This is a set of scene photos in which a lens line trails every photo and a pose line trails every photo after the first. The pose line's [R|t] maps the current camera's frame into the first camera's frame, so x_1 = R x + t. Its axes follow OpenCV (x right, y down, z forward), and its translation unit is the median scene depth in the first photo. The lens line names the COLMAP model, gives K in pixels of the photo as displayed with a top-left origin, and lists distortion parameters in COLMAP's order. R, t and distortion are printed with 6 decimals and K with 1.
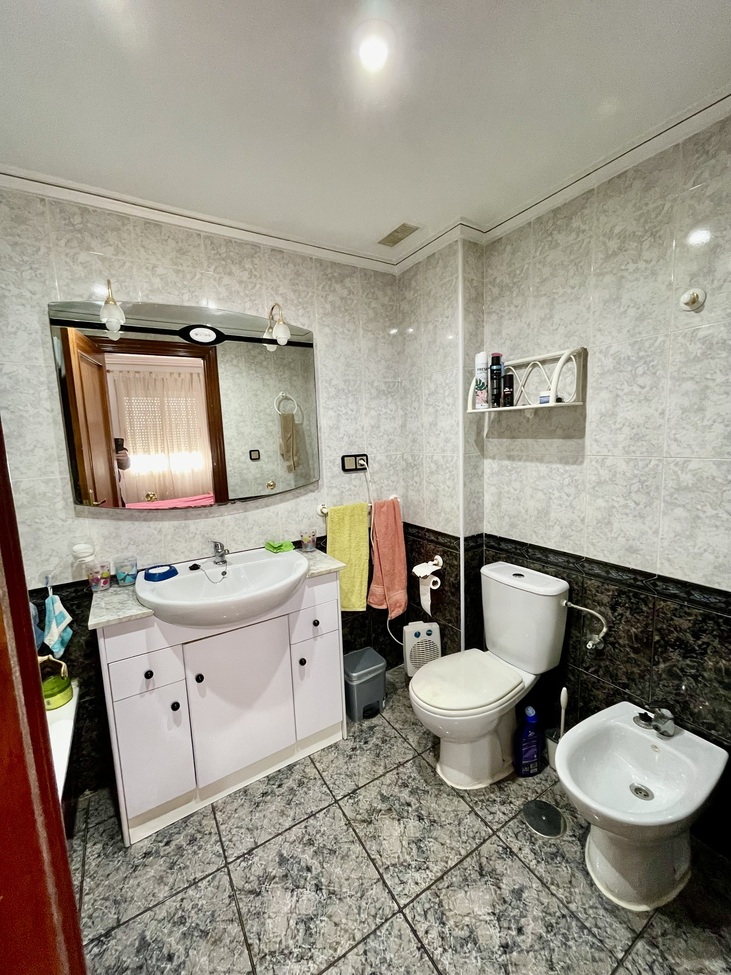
lens RADIAL K [[395.6, 0, 363.8], [0, 395.6, 486.8], [0, 0, 1]] dist [-0.000415, 0.000809]
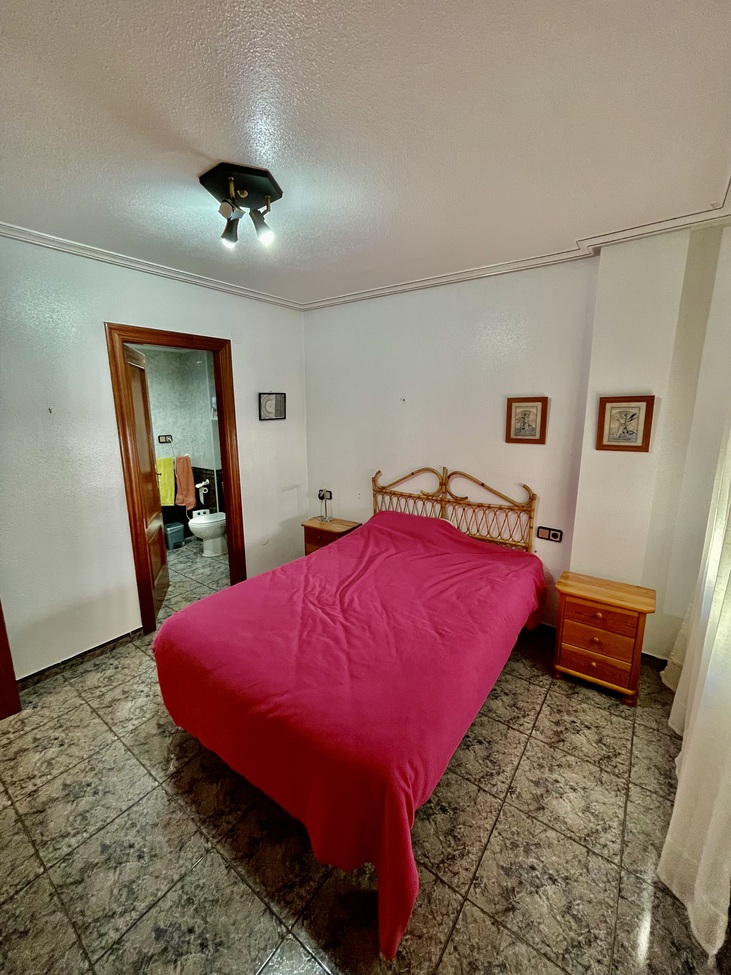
lens RADIAL K [[395.6, 0, 364.7], [0, 395.6, 483.4], [0, 0, 1]] dist [-0.000415, 0.000809]
pose [[0.928326, -0.041388, 0.369457, 0.181695], [0.023723, 0.998353, 0.052231, 0.095410], [-0.371010, -0.039723, 0.927779, -1.438747]]
